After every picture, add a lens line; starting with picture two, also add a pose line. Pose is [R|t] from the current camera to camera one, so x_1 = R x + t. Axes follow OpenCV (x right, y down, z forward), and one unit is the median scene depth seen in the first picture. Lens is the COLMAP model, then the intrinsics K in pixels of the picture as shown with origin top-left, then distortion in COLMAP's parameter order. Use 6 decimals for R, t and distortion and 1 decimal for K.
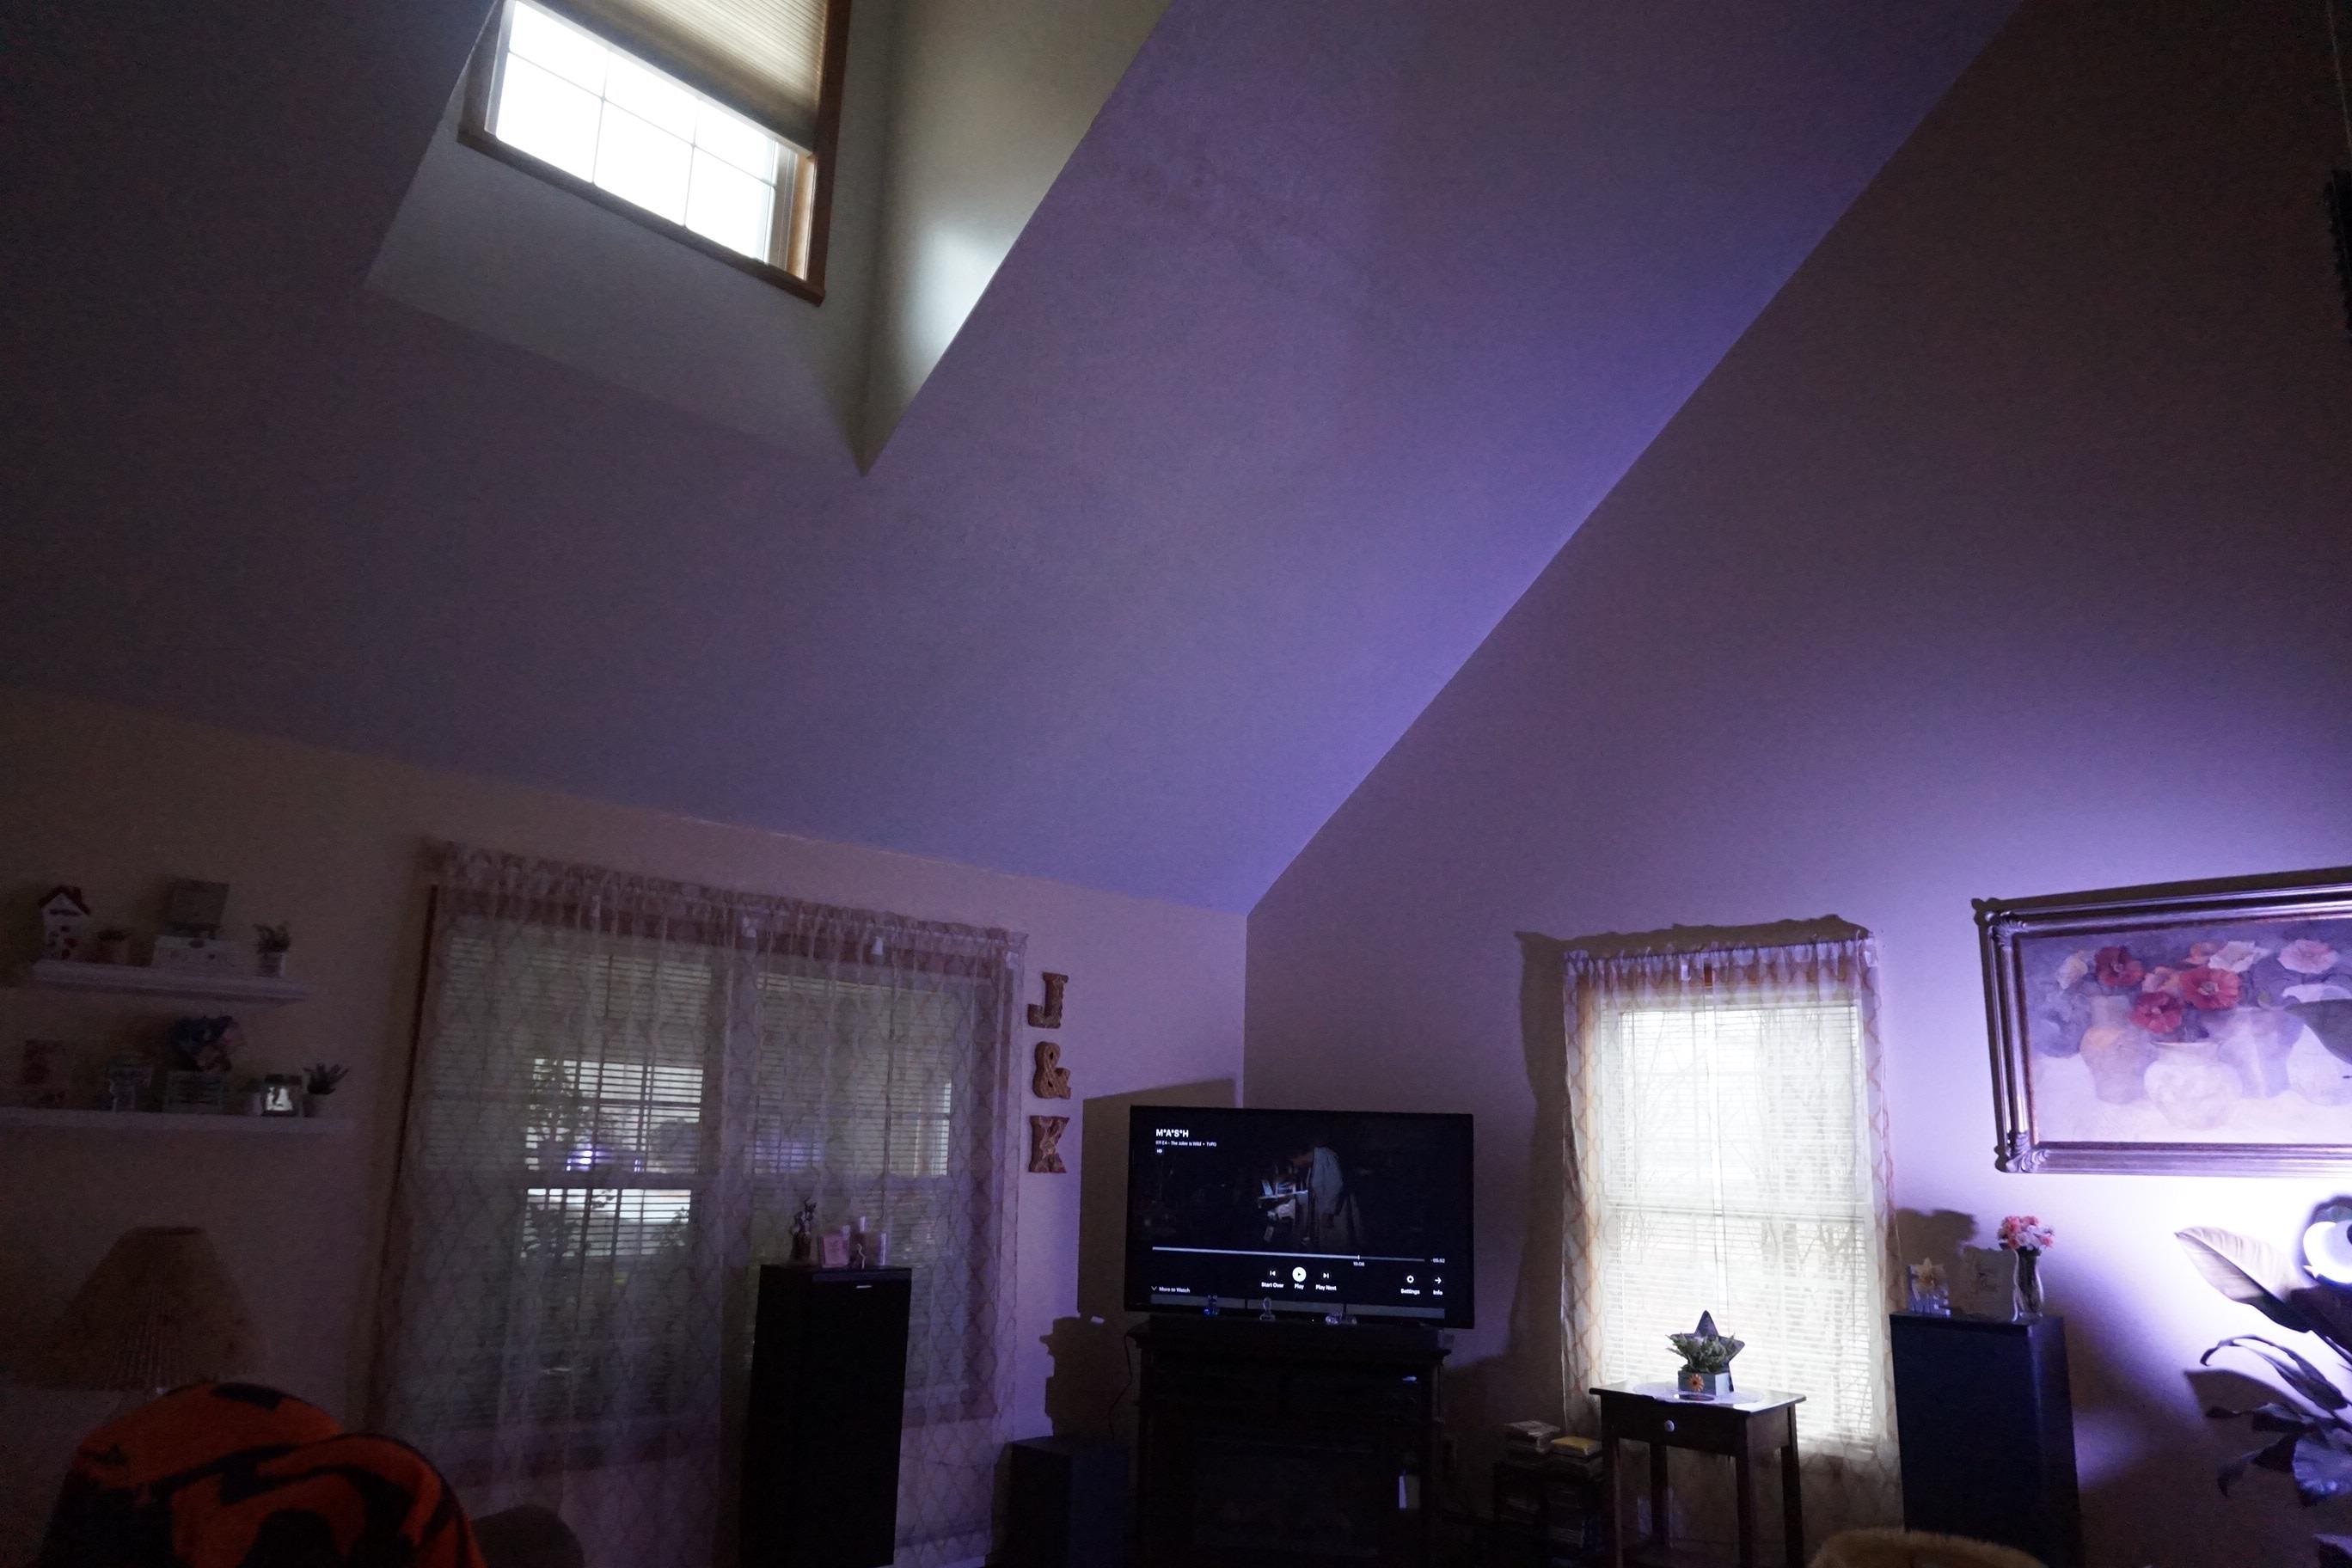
lens RADIAL K [[1607.7, 0, 1177.8], [0, 1607.7, 780.7], [0, 0, 1]] dist [-0.028026, 0.024263]
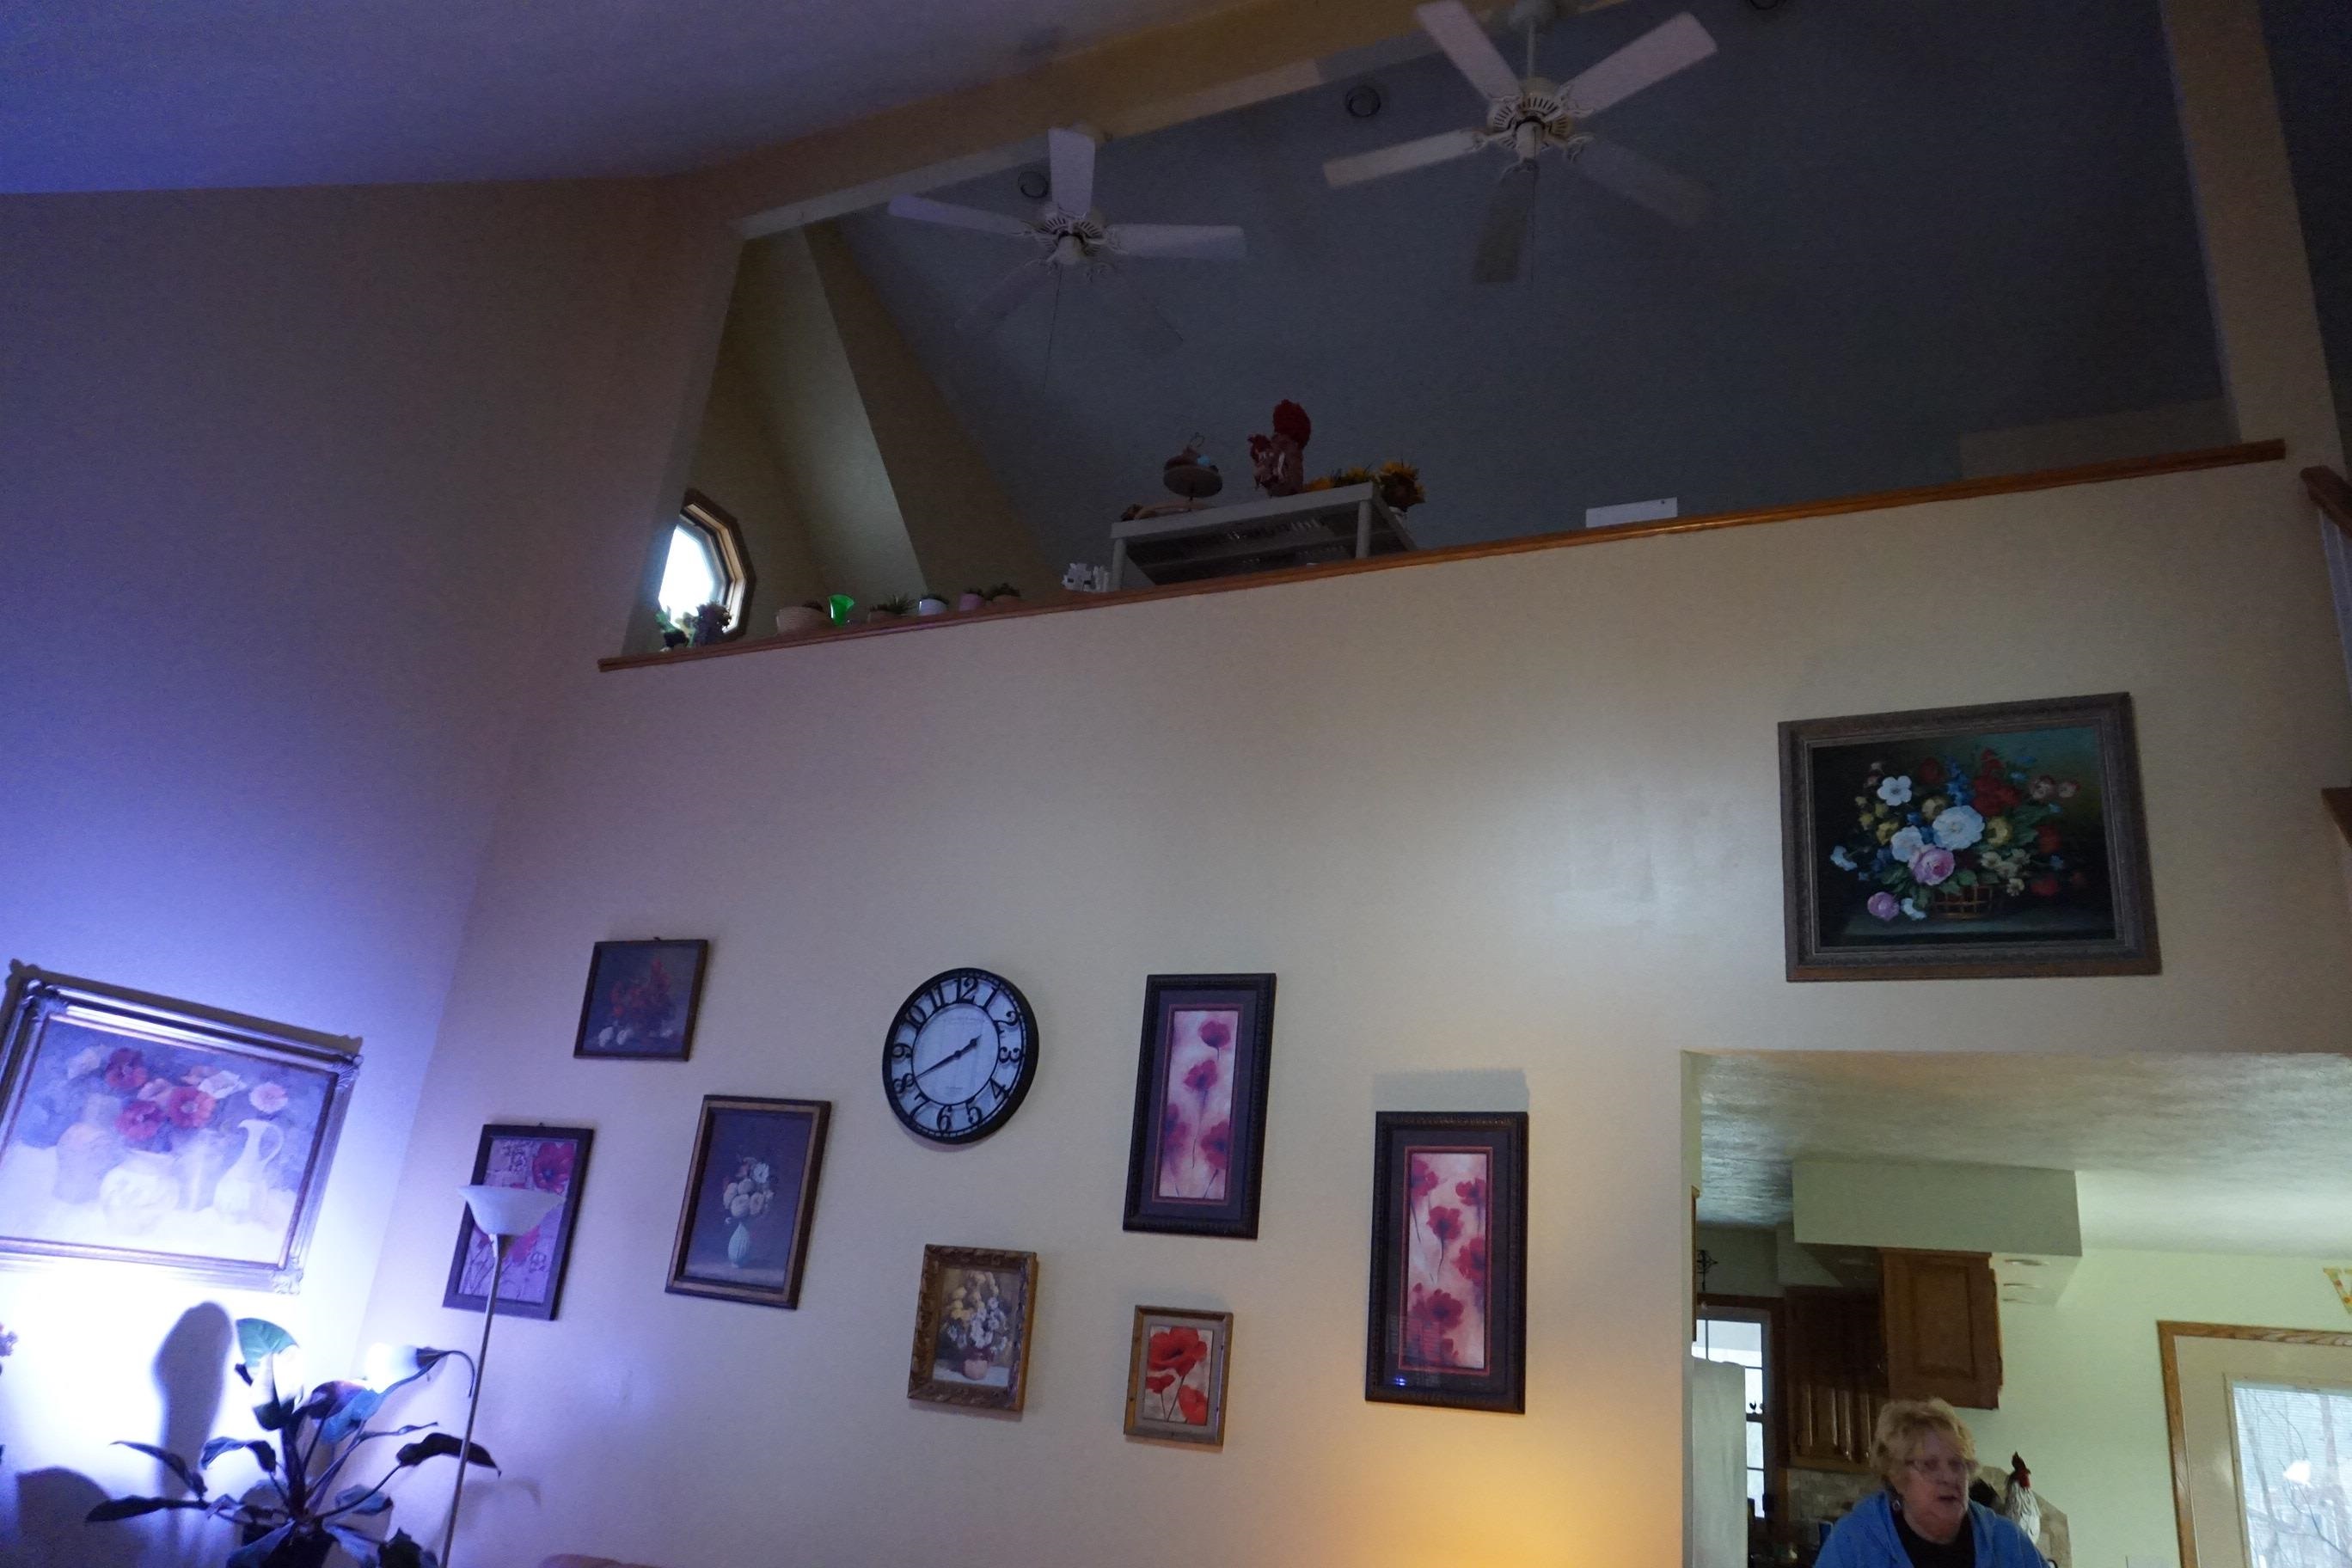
lens RADIAL K [[1607.7, 0, 1177.2], [0, 1607.7, 789.0], [0, 0, 1]] dist [-0.028026, 0.024263]
pose [[-0.316502, 0.269190, 0.909595, -0.612766], [-0.302188, 0.880320, -0.365675, 0.132209], [-0.899171, -0.390606, -0.197277, 0.686086]]
